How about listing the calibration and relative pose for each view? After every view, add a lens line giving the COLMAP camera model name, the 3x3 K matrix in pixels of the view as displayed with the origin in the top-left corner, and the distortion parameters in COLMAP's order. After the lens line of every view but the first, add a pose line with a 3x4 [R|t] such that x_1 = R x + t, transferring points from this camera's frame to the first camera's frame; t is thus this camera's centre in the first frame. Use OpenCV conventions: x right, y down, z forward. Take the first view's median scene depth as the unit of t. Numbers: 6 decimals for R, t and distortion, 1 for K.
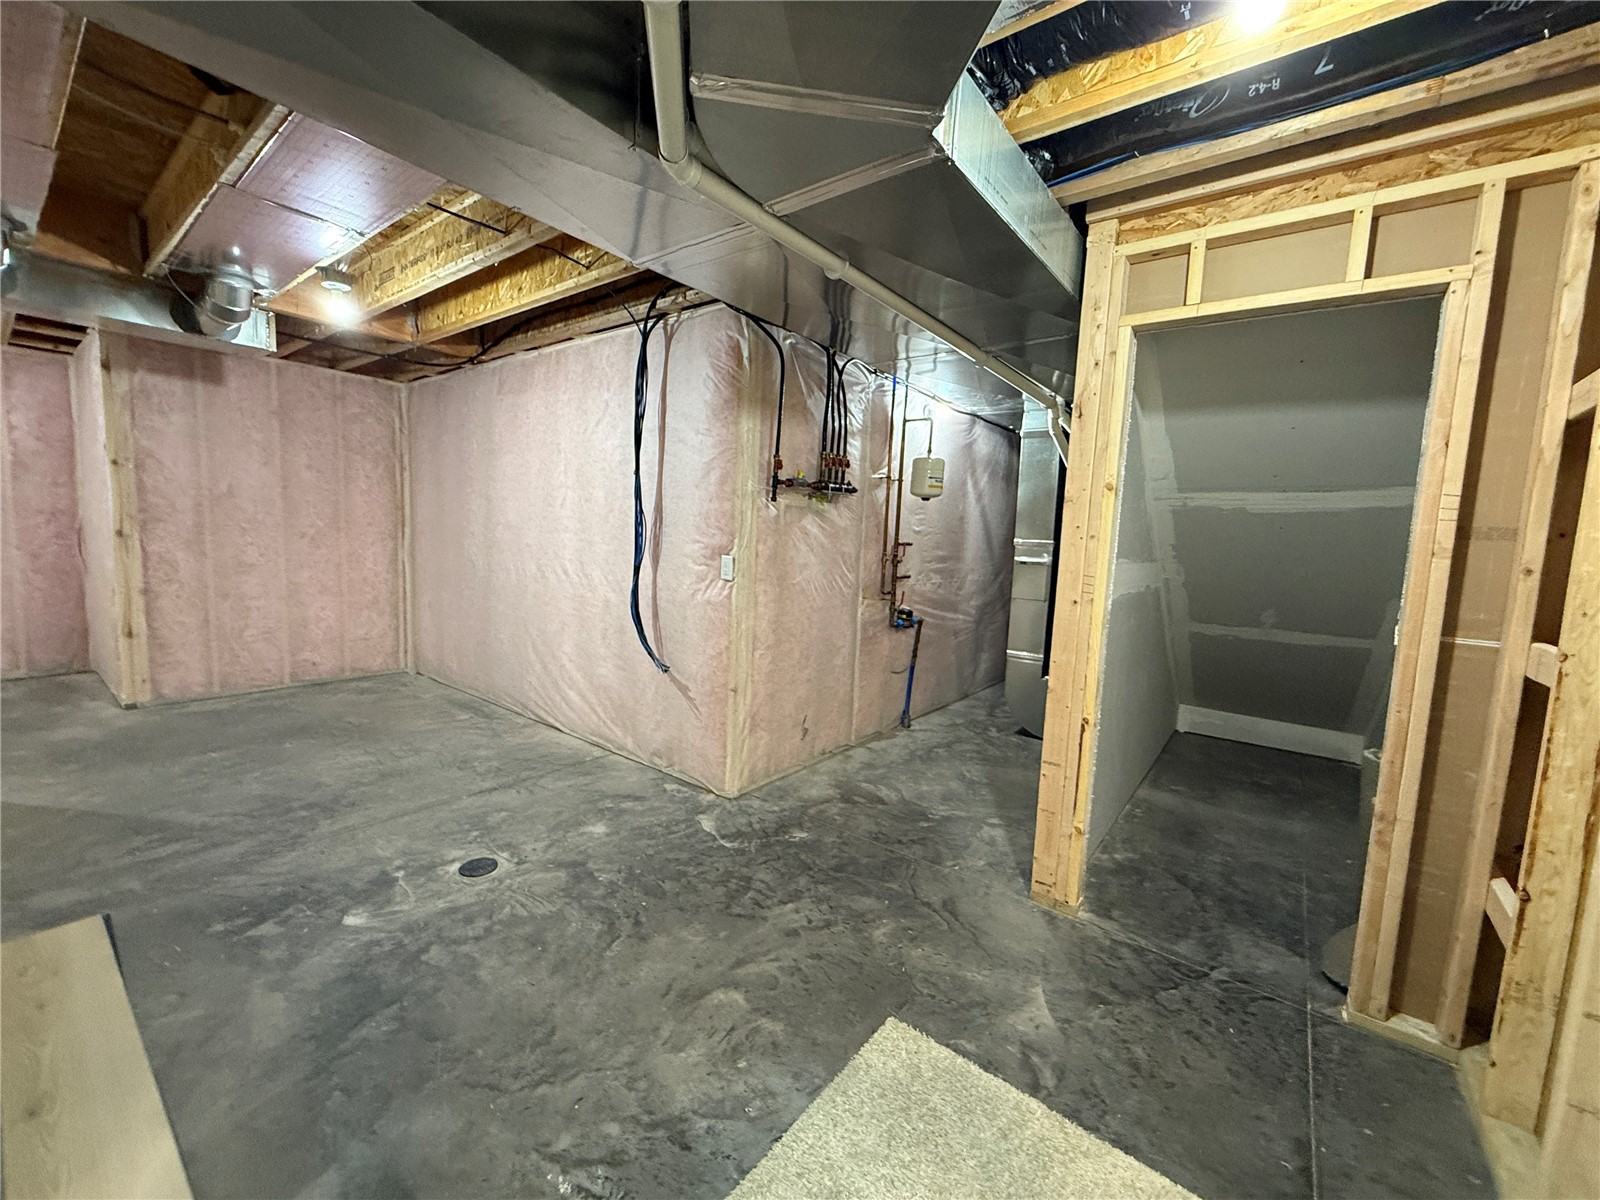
lens RADIAL K [[639.5, 0, 792.8], [0, 639.5, 598.8], [0, 0, 1]] dist [0.000463, 0.000085]
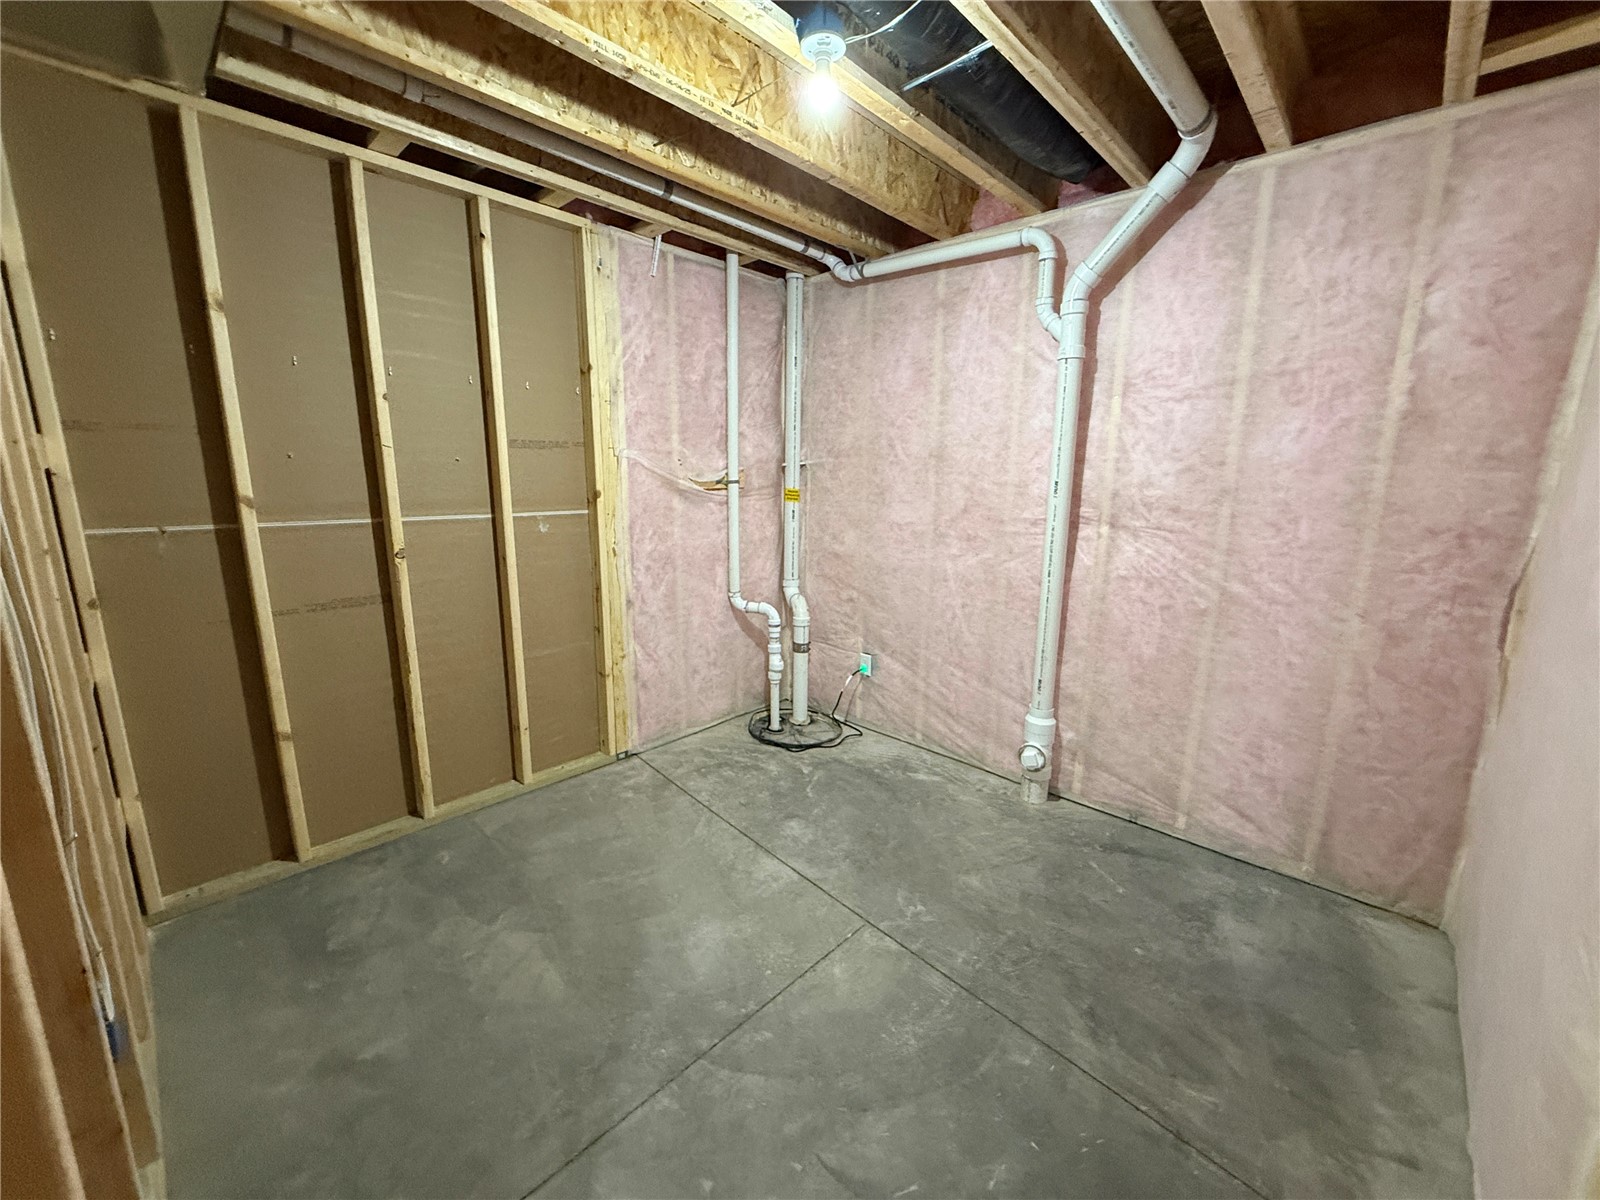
lens RADIAL K [[639.5, 0, 792.8], [0, 639.5, 598.8], [0, 0, 1]] dist [0.000463, 0.000085]
pose [[-0.102176, 0.151793, -0.983117, -0.731157], [-0.115087, 0.979849, 0.163249, -0.114332], [0.988087, 0.129824, -0.082647, 0.639306]]
